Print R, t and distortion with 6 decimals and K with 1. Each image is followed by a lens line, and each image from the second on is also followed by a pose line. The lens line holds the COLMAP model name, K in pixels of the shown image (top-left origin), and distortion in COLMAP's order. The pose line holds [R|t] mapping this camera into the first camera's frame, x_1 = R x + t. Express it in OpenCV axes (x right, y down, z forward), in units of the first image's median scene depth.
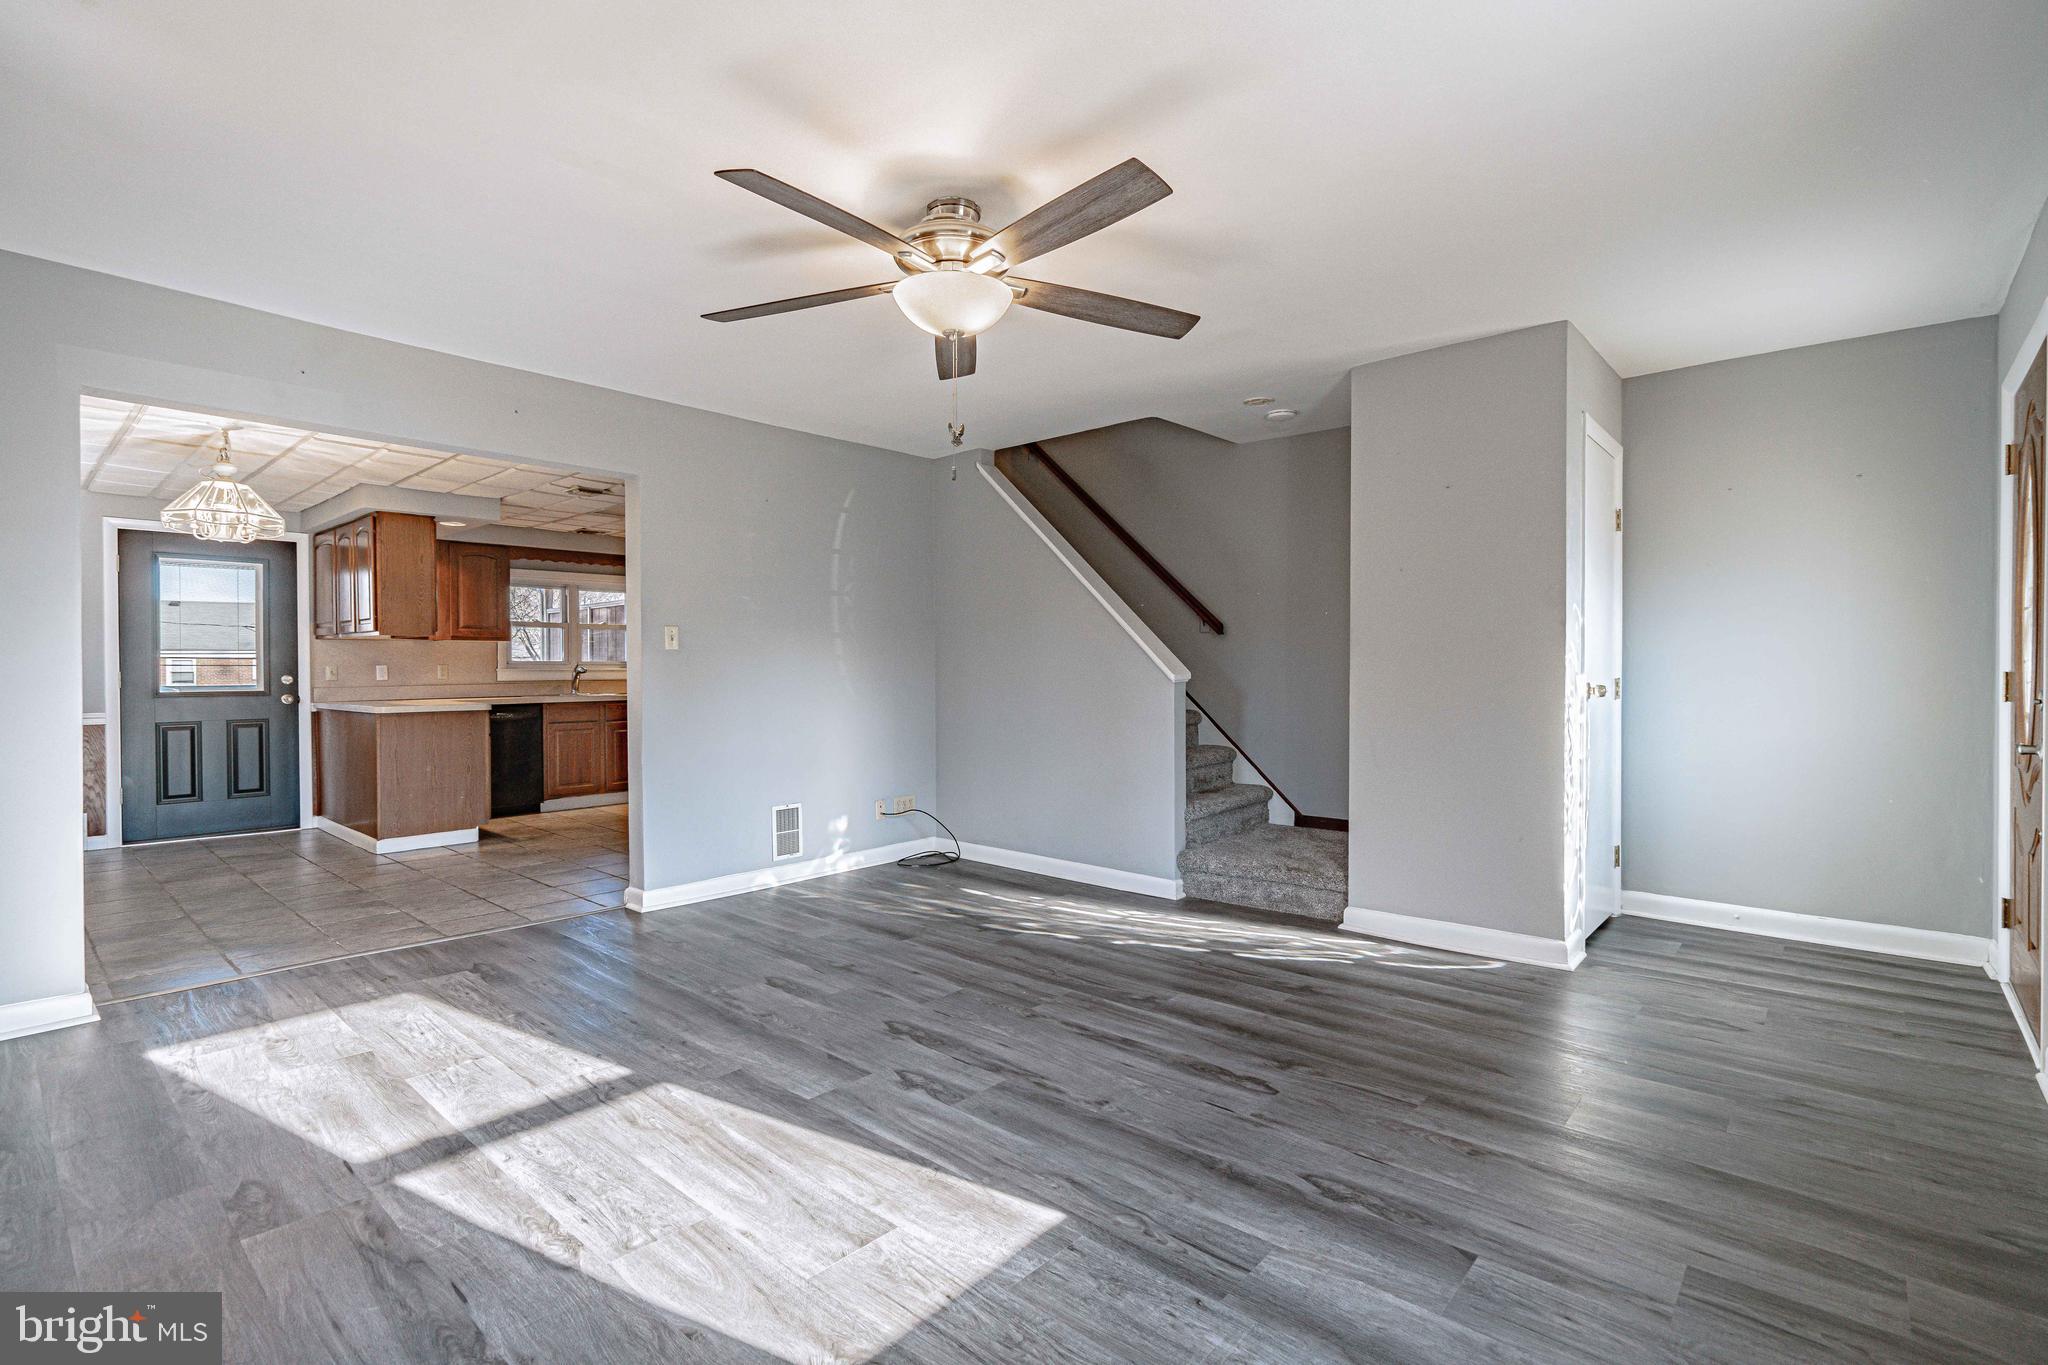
lens RADIAL K [[932.2, 0, 986.6], [0, 932.2, 677.5], [0, 0, 1]] dist [0.013005, 0.000158]
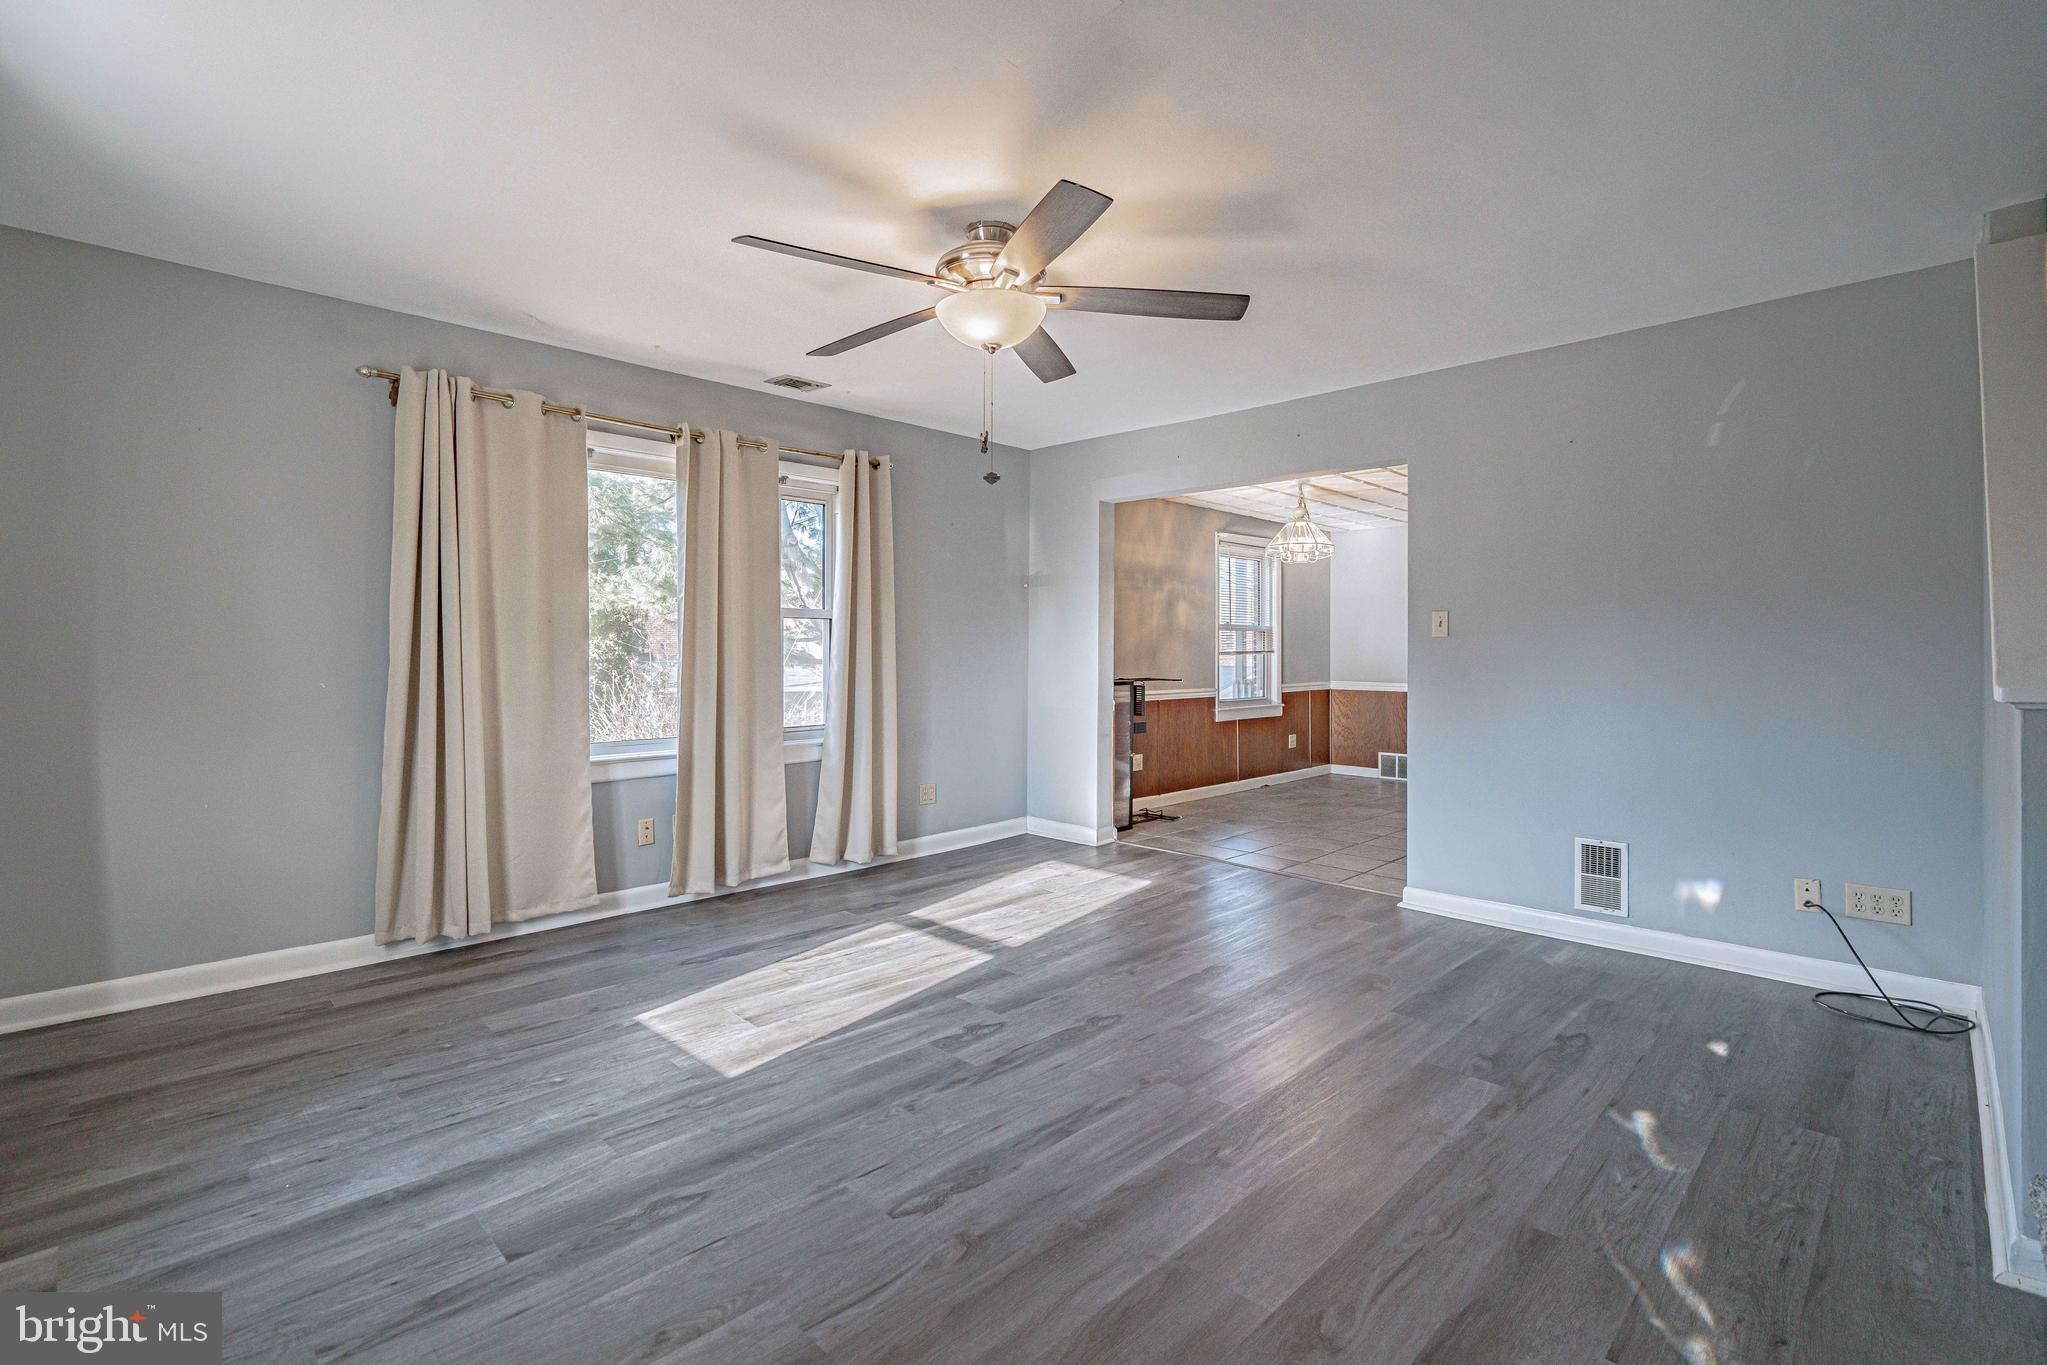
lens RADIAL K [[951.5, 0, 1019.1], [0, 951.5, 659.6], [0, 0, 1]] dist [-0.001978, 0.000487]
pose [[-0.049129, 0.006959, -0.998768, 0.681209], [-0.006528, 0.999952, 0.007288, -0.005026], [0.998771, 0.006878, -0.049082, 0.728965]]
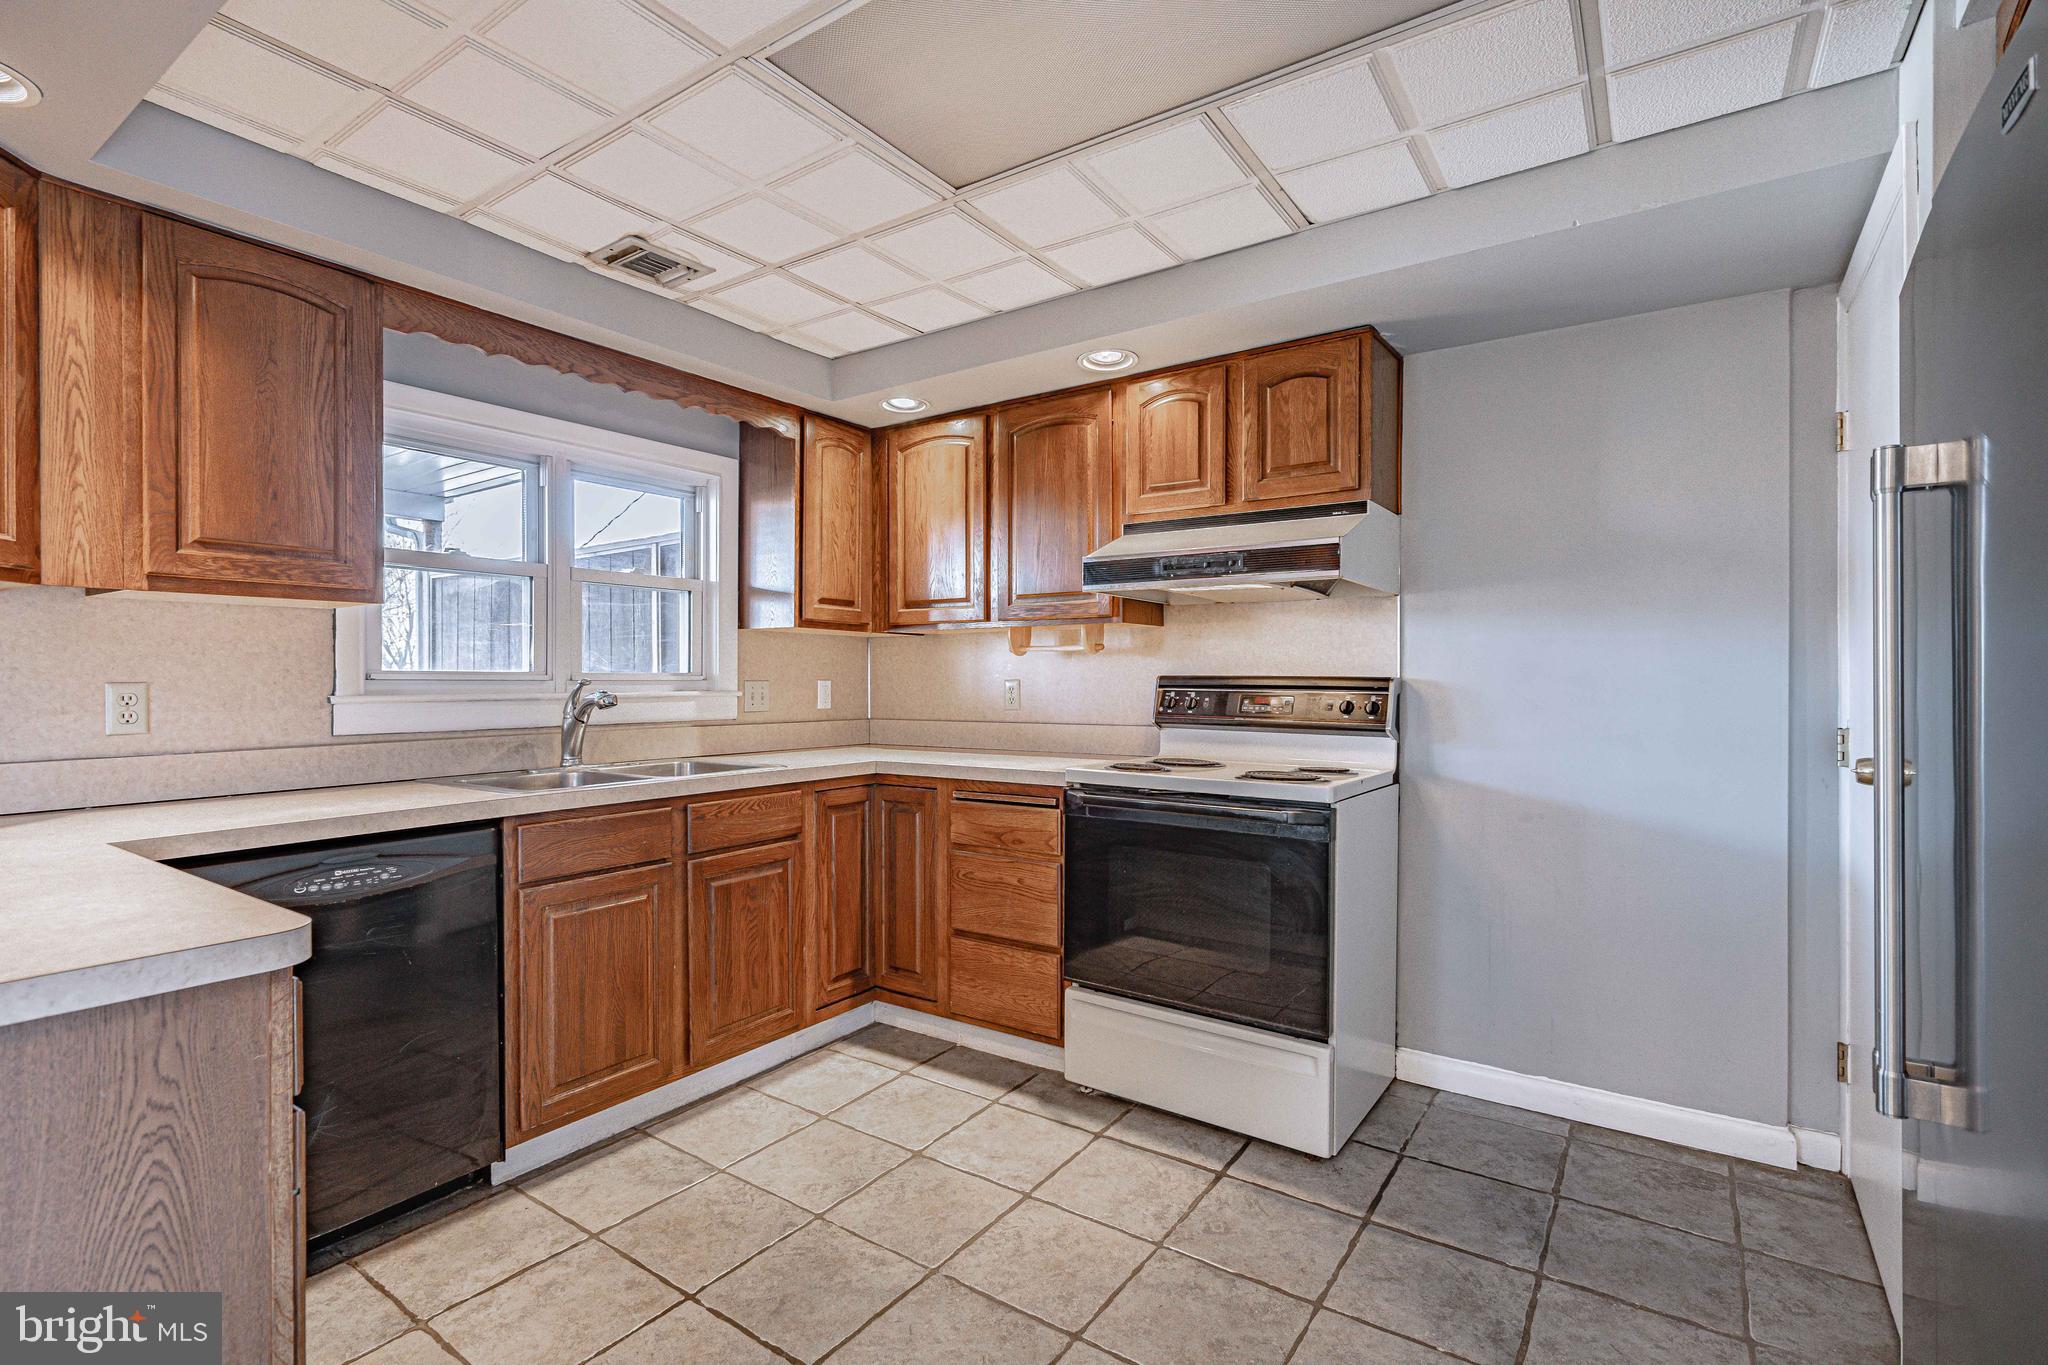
lens RADIAL K [[953.9, 0, 981.6], [0, 953.9, 685.7], [0, 0, 1]] dist [-0.001163, 0.000352]
pose [[0.992837, 0.004570, 0.119387, -0.676476], [-0.004095, 0.999983, -0.004228, -0.024133], [-0.119405, 0.003709, 0.992839, 1.284405]]
